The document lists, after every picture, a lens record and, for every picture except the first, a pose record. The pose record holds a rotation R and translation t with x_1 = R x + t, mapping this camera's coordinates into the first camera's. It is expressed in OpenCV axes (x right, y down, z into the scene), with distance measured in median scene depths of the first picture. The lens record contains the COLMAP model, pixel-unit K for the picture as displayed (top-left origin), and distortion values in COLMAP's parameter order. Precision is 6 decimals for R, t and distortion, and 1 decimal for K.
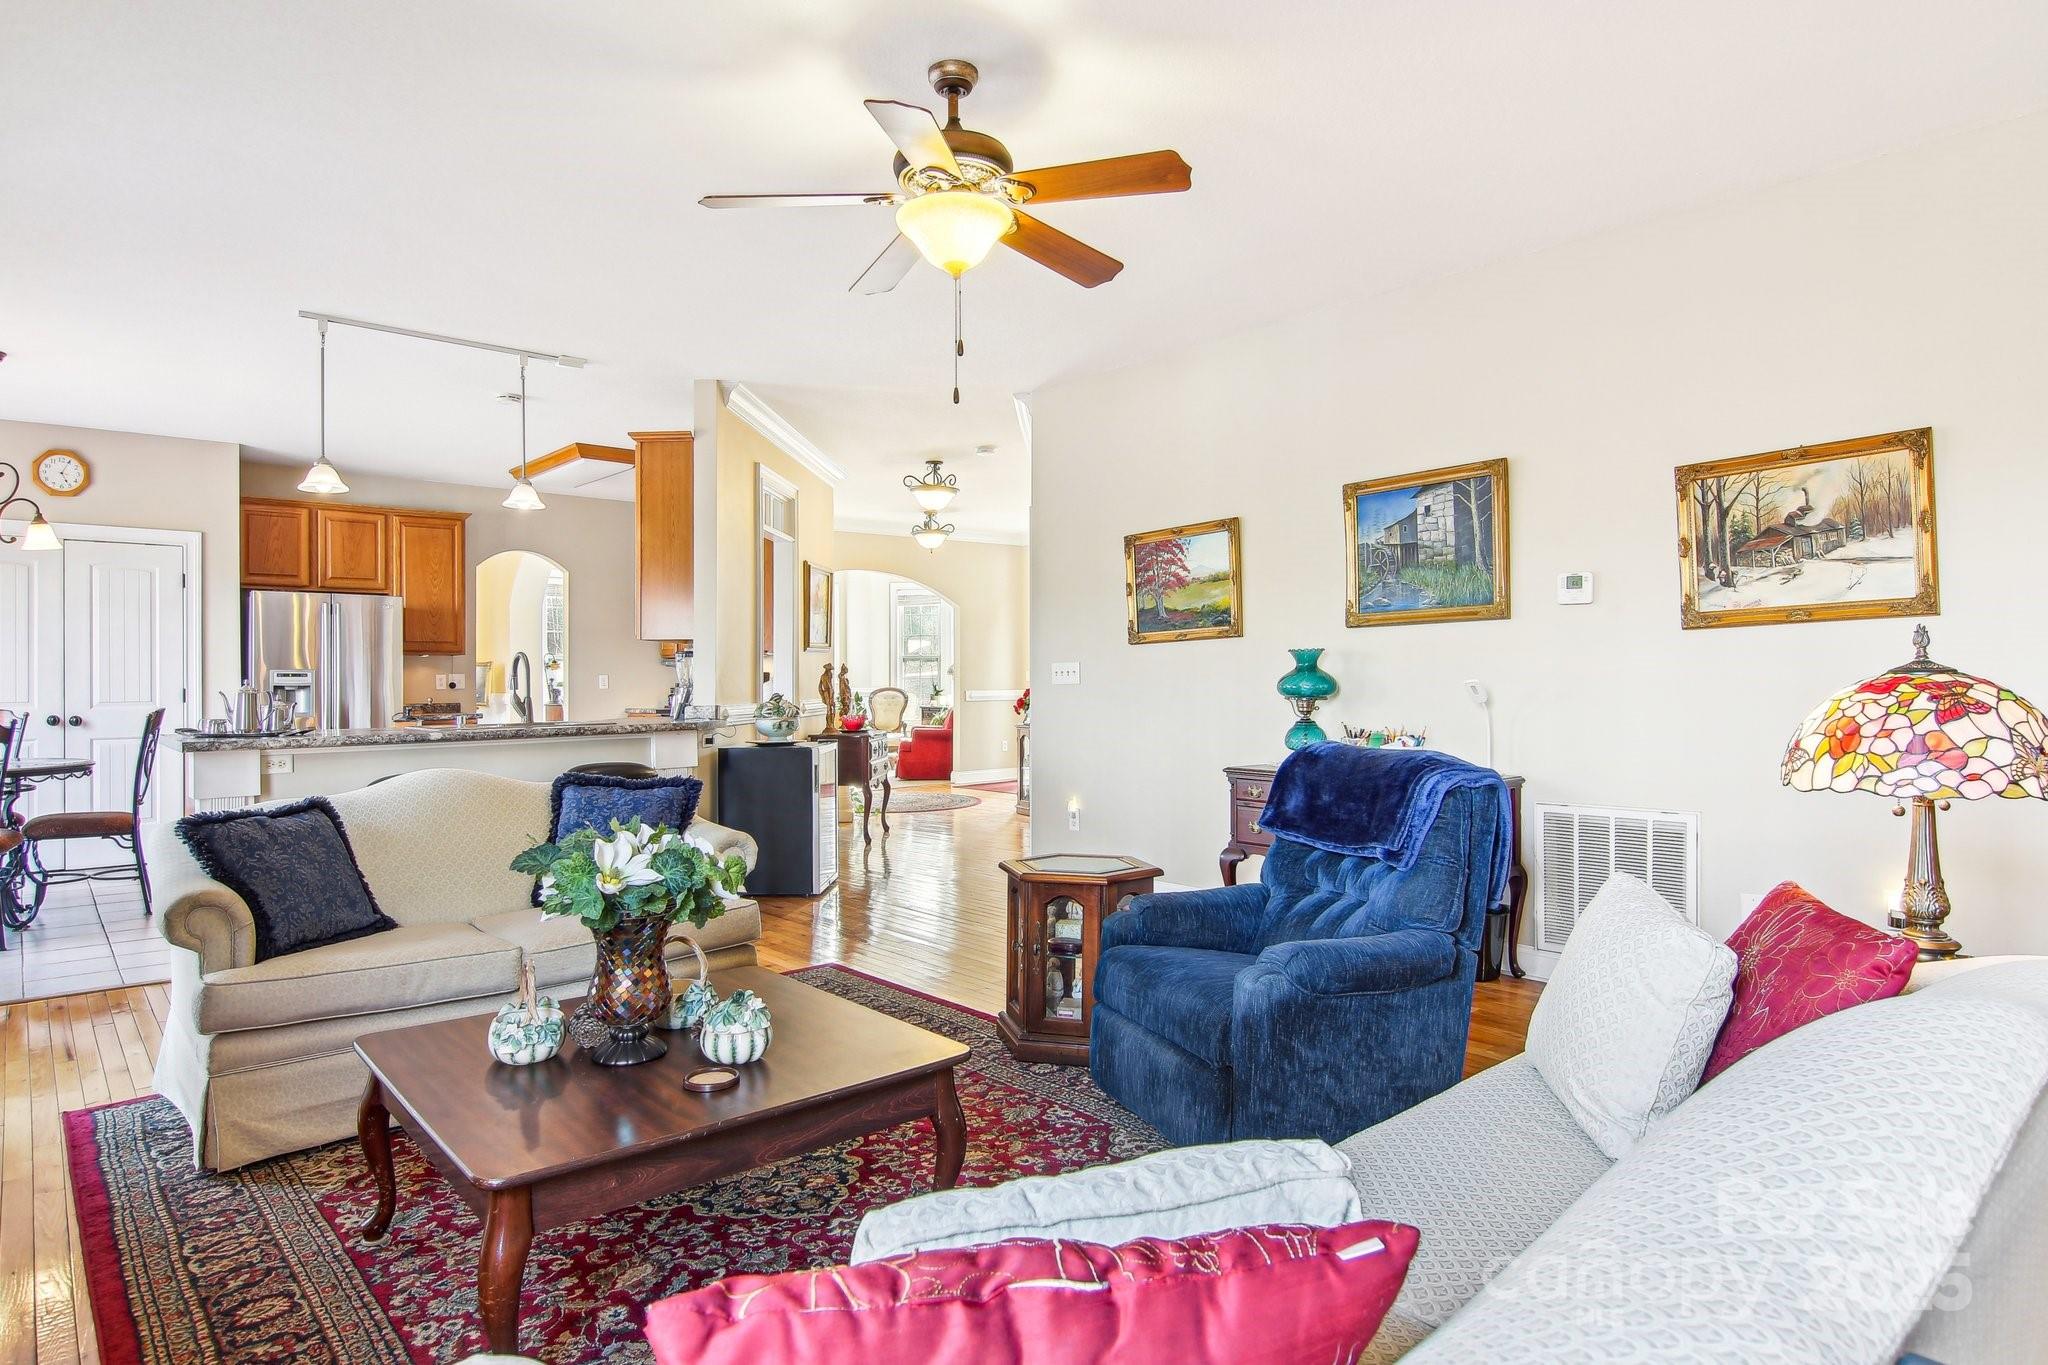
lens RADIAL K [[1153.9, 0, 1026.3], [0, 1153.9, 675.8], [0, 0, 1]] dist [0.002463, -0.022787]
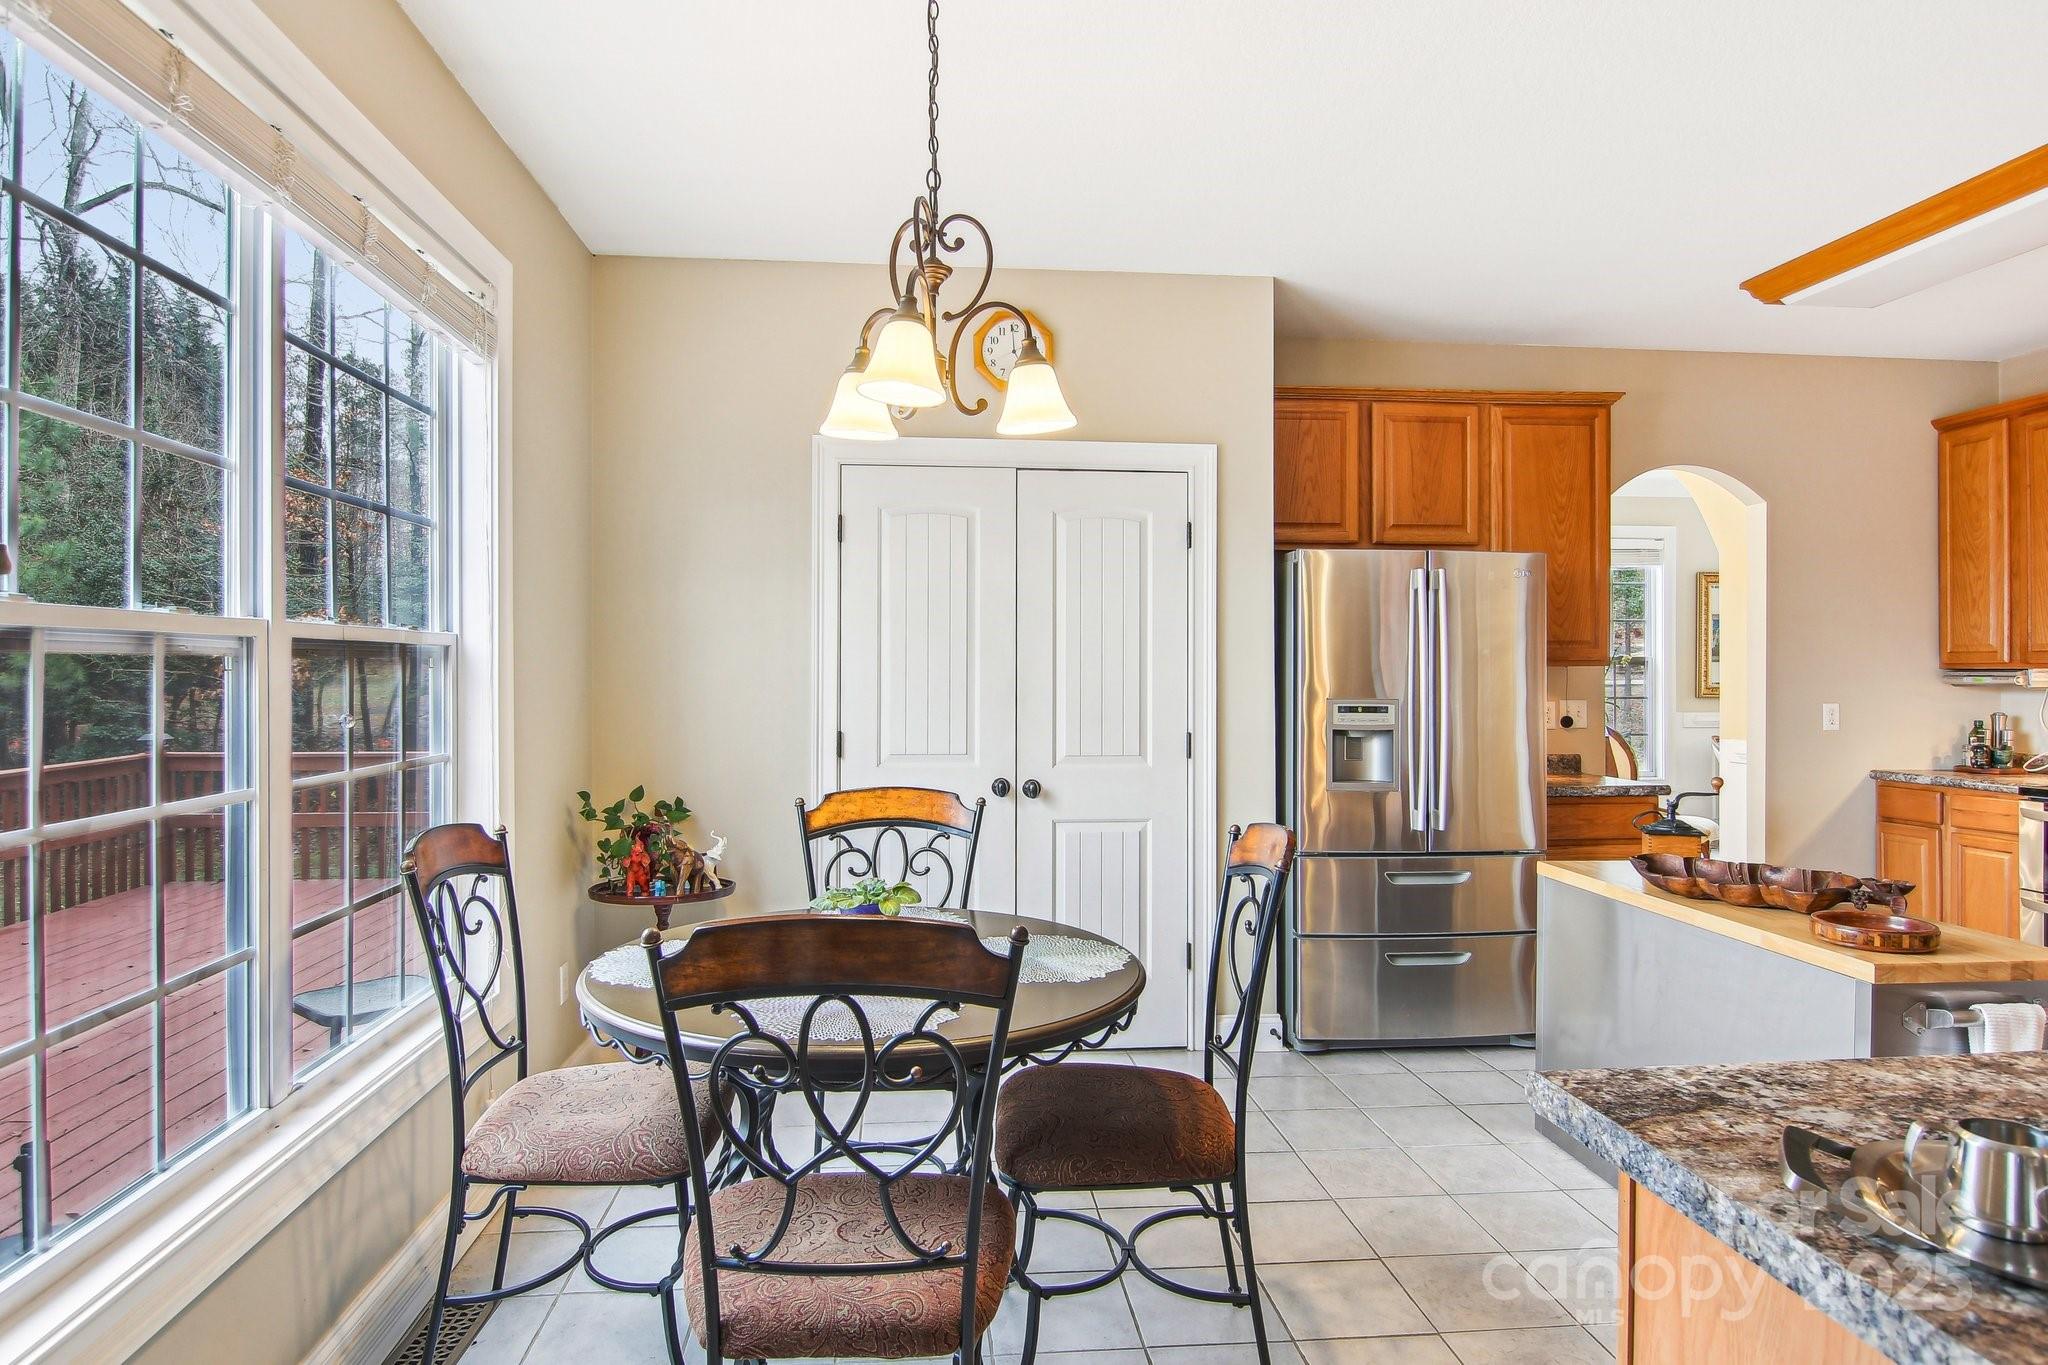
lens RADIAL K [[1200.2, 0, 1014.4], [0, 1200.2, 668.1], [0, 0, 1]] dist [0.024041, -0.030160]
pose [[0.805981, 0.006245, -0.591908, -0.441991], [-0.005764, 0.999980, 0.002702, -0.019667], [0.591913, 0.001234, 0.806001, 0.467602]]
